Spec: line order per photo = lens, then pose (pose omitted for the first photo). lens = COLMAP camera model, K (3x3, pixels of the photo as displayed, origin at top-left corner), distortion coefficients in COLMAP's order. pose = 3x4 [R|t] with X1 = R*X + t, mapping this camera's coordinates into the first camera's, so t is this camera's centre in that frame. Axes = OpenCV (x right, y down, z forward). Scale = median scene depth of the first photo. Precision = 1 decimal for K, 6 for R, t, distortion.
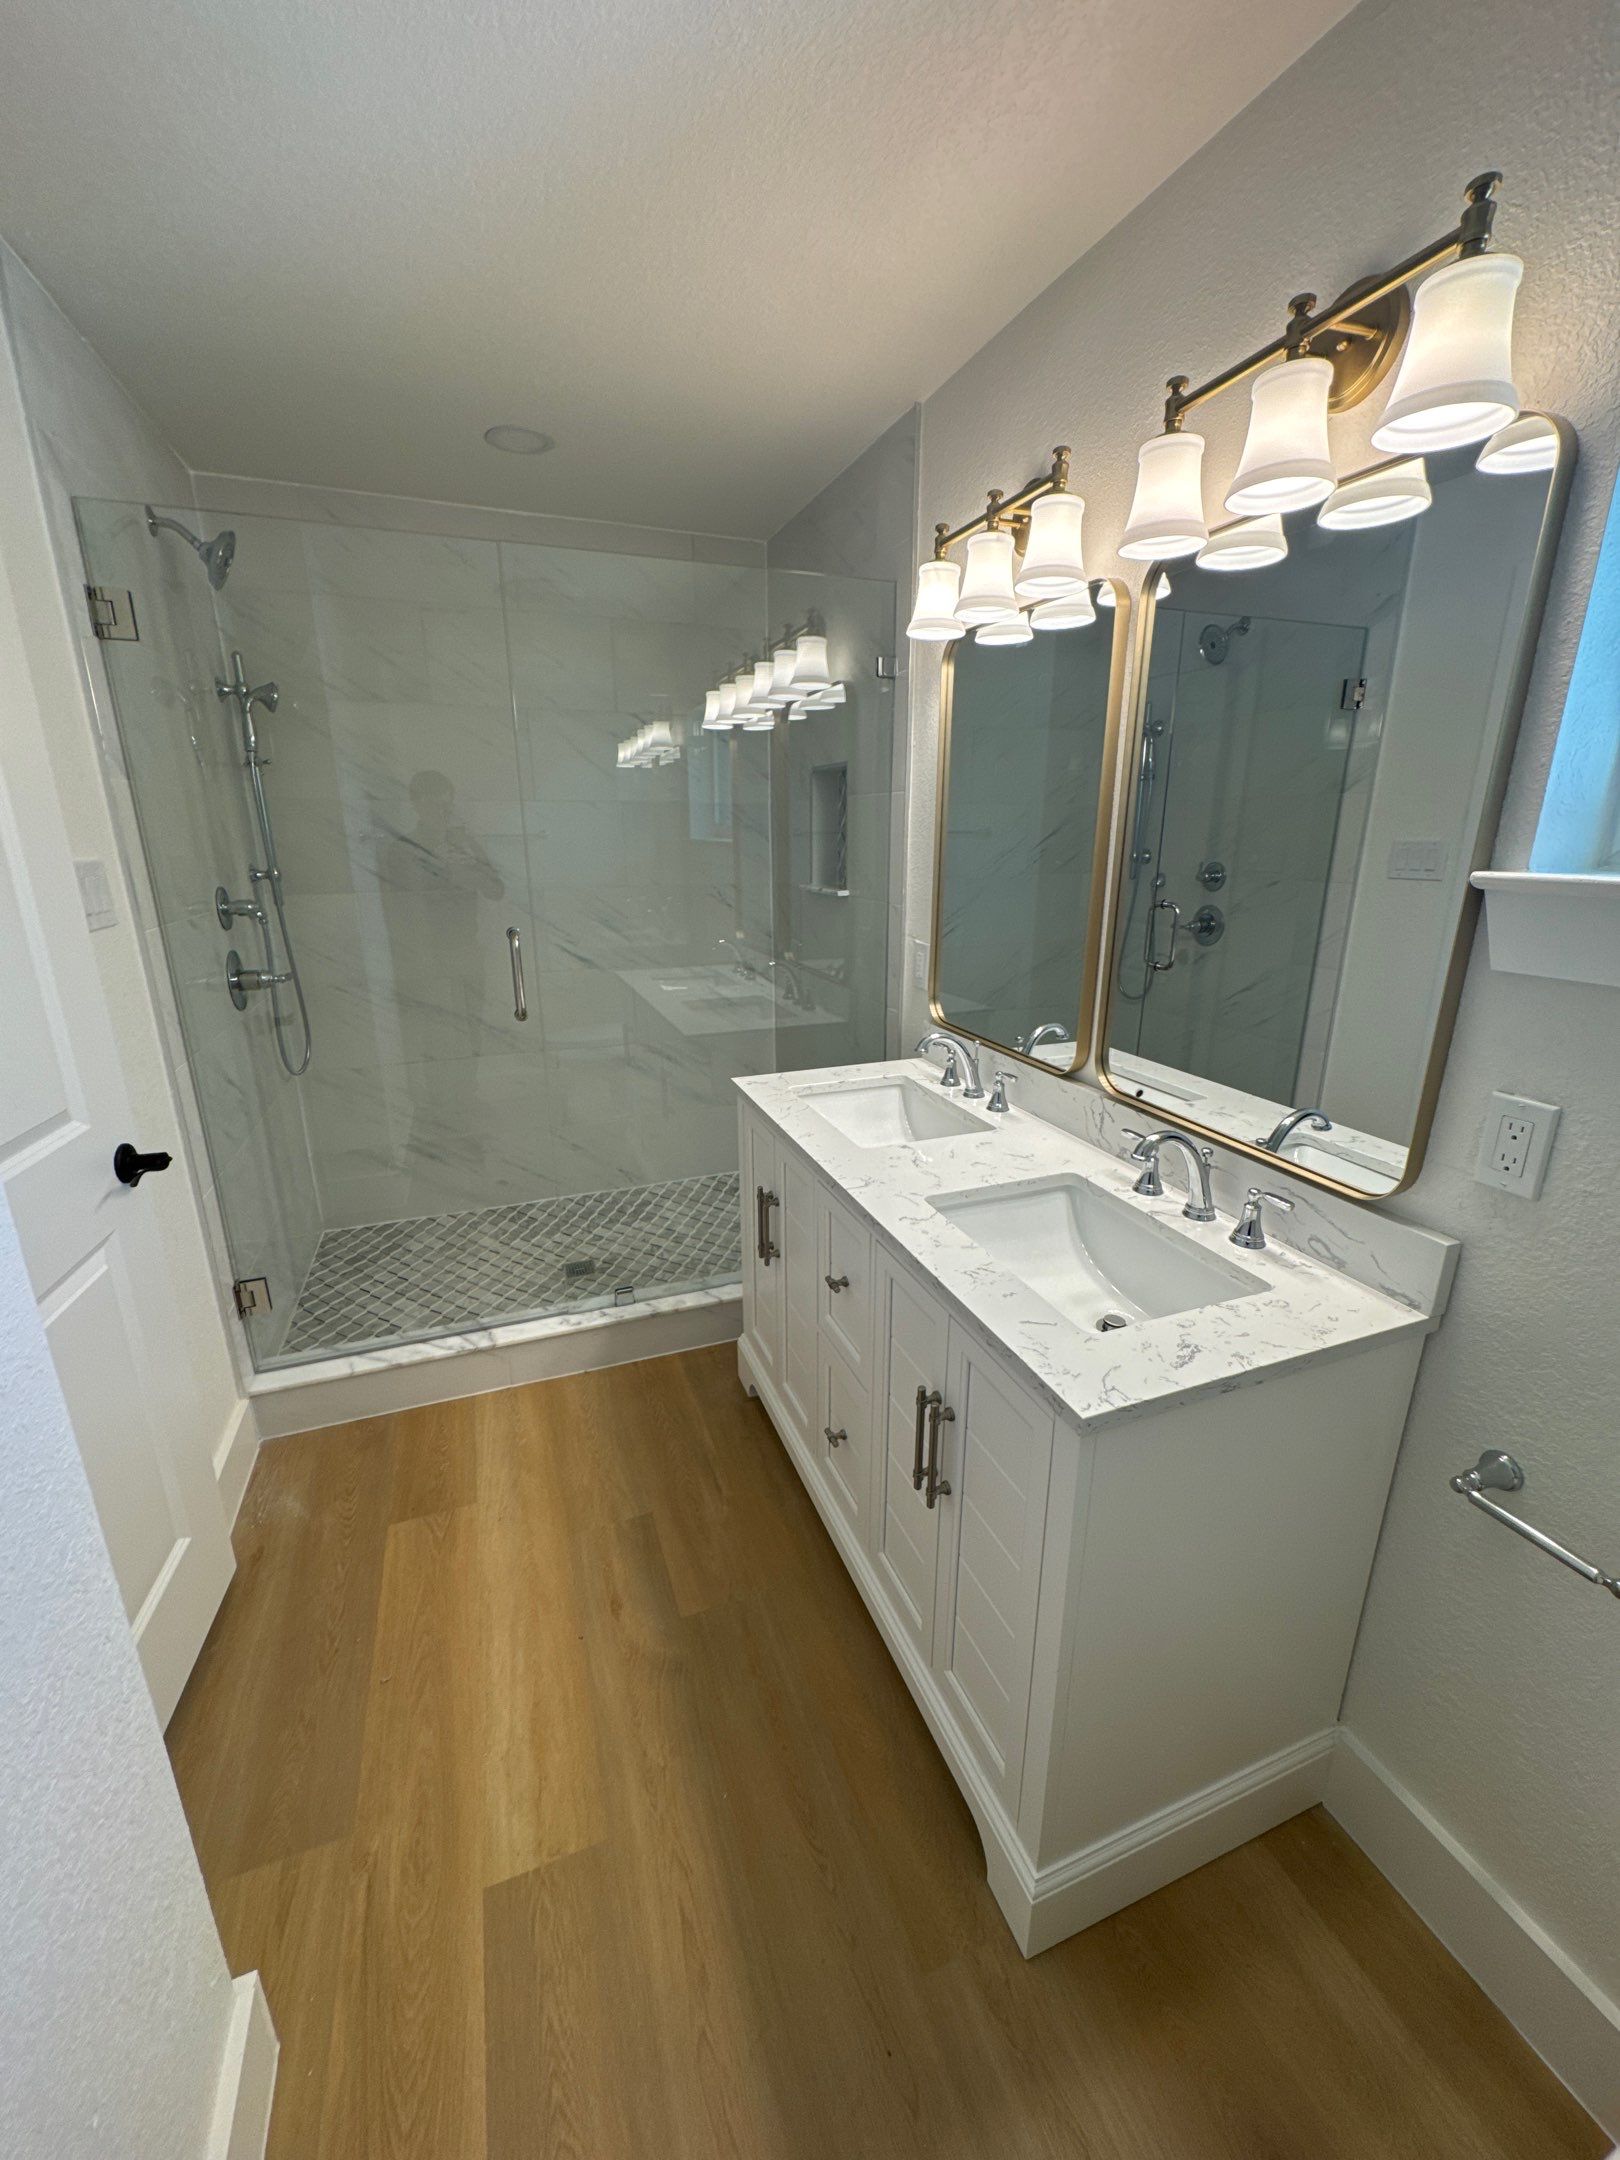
lens RADIAL K [[859.1, 0, 806.8], [0, 859.1, 1078.3], [0, 0, 1]] dist [-0.001804, -0.000259]
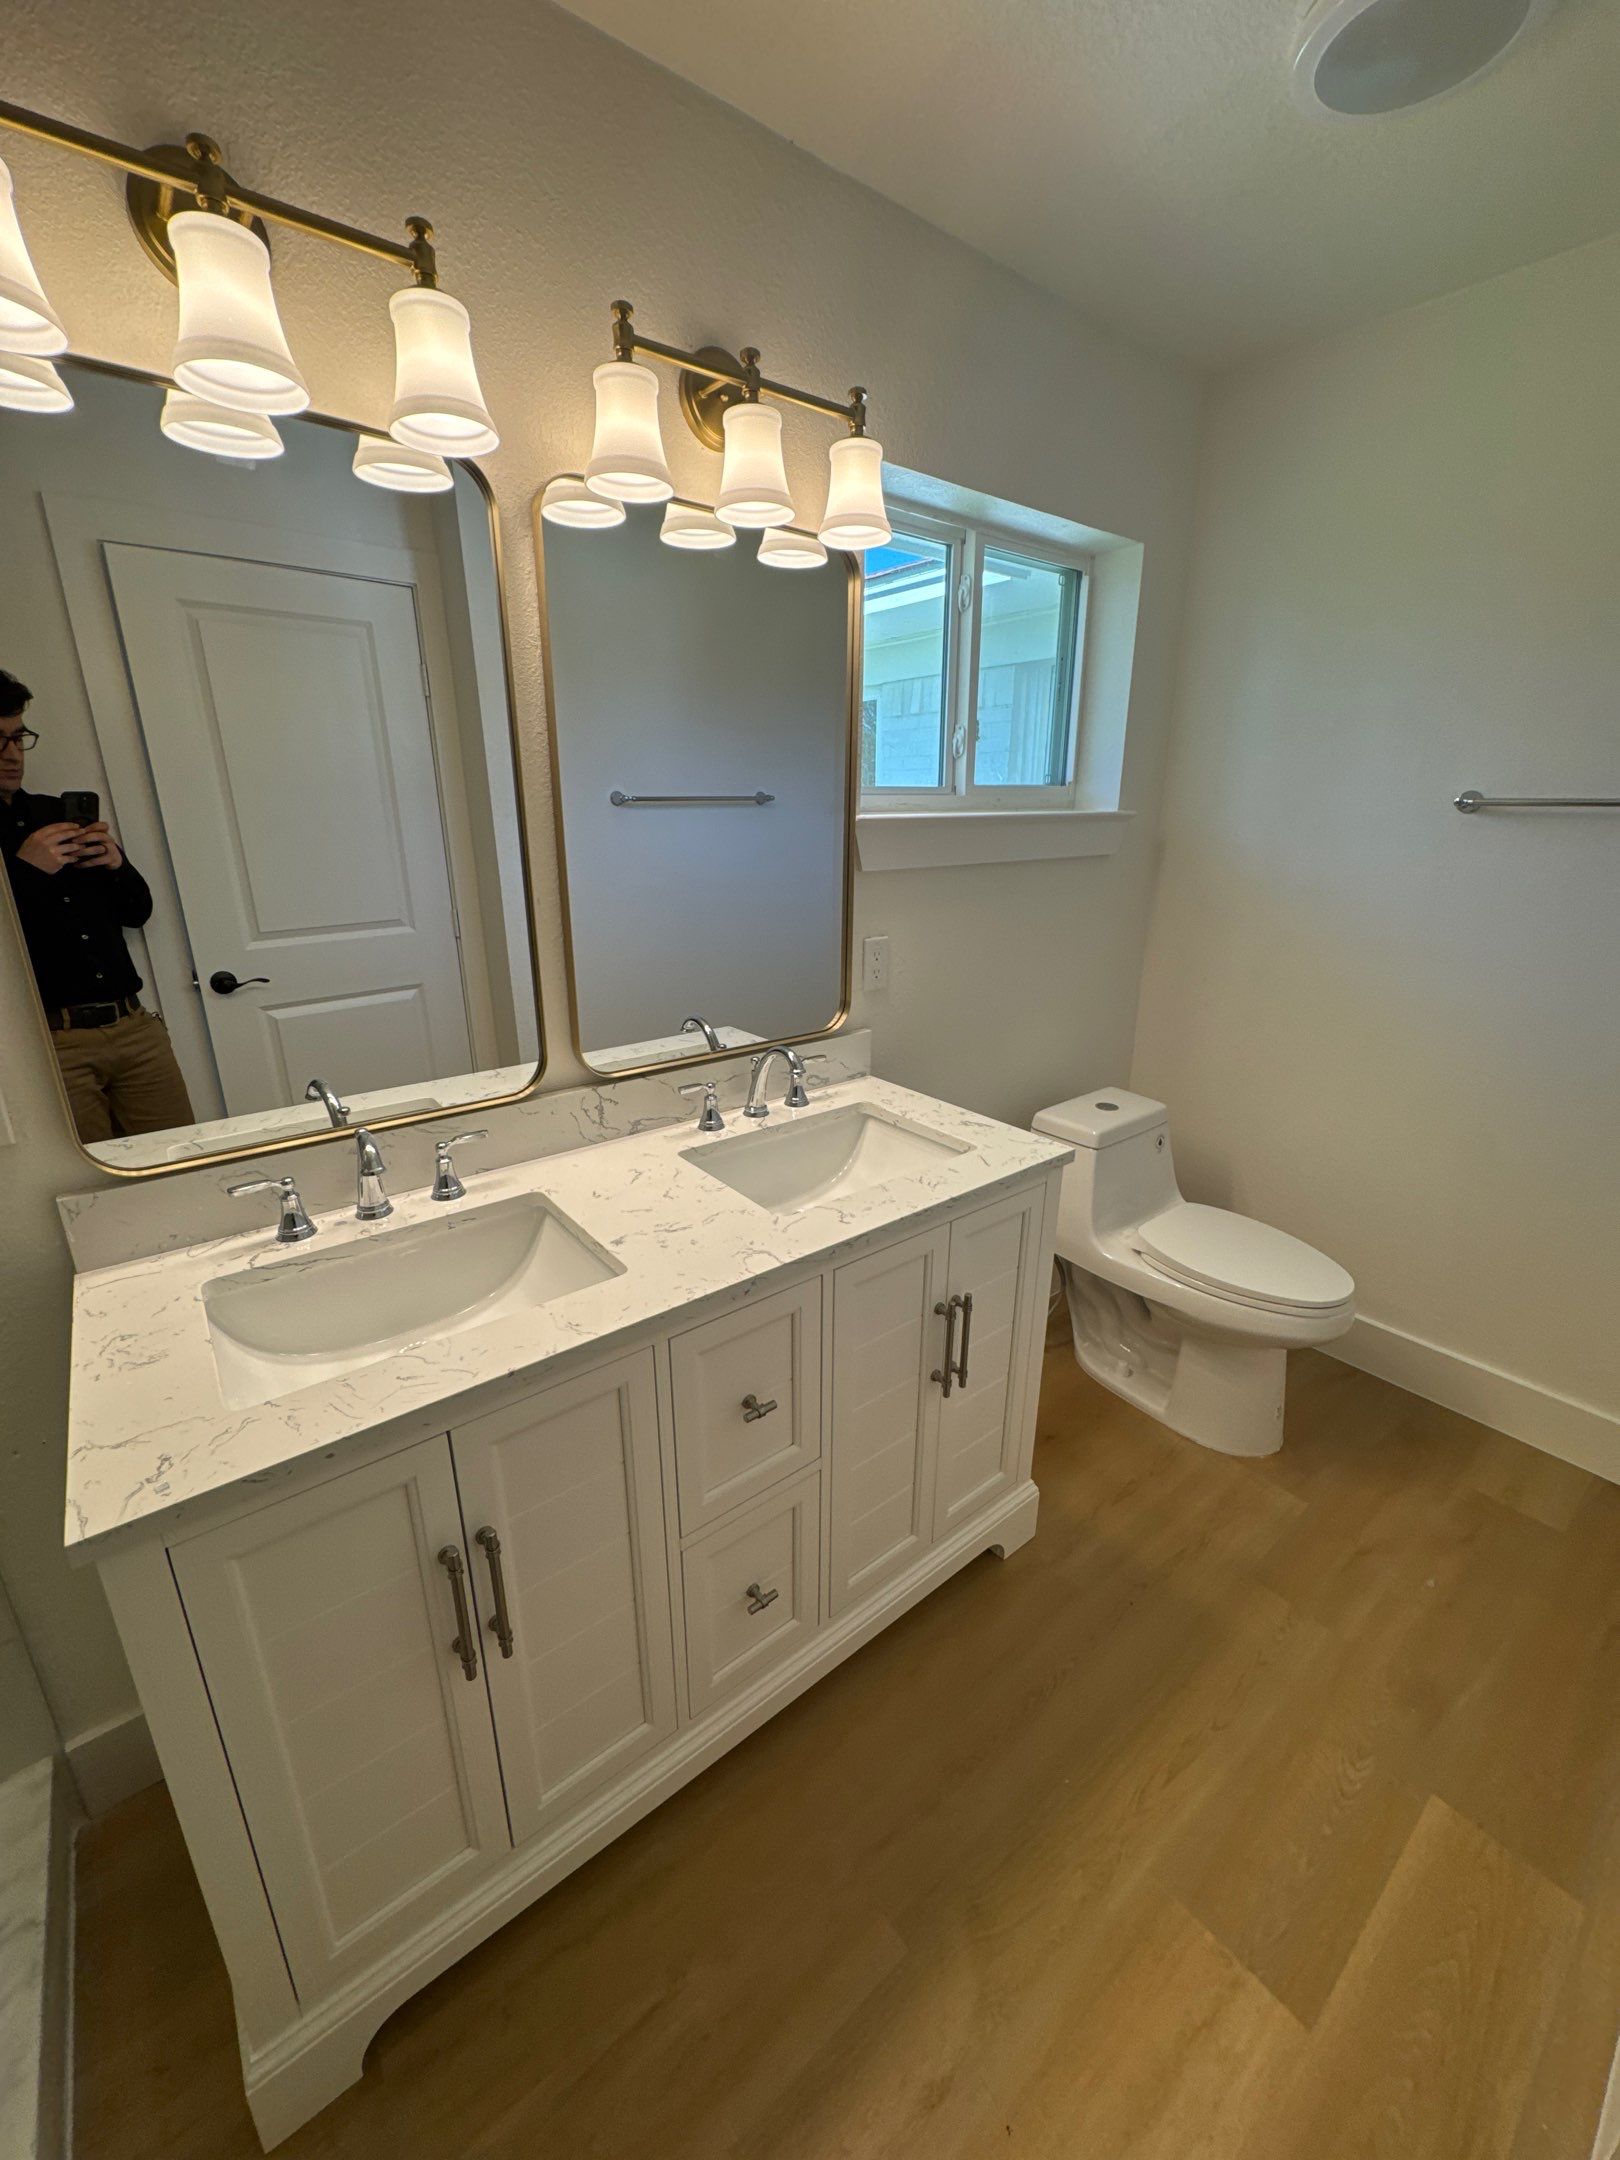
lens RADIAL K [[859.1, 0, 804.9], [0, 859.1, 1082.3], [0, 0, 1]] dist [-0.001804, -0.000259]
pose [[-0.309321, -0.288859, 0.906025, -0.640765], [0.264253, 0.889117, 0.373686, -0.310777], [-0.913505, 0.355008, -0.198691, 1.149016]]
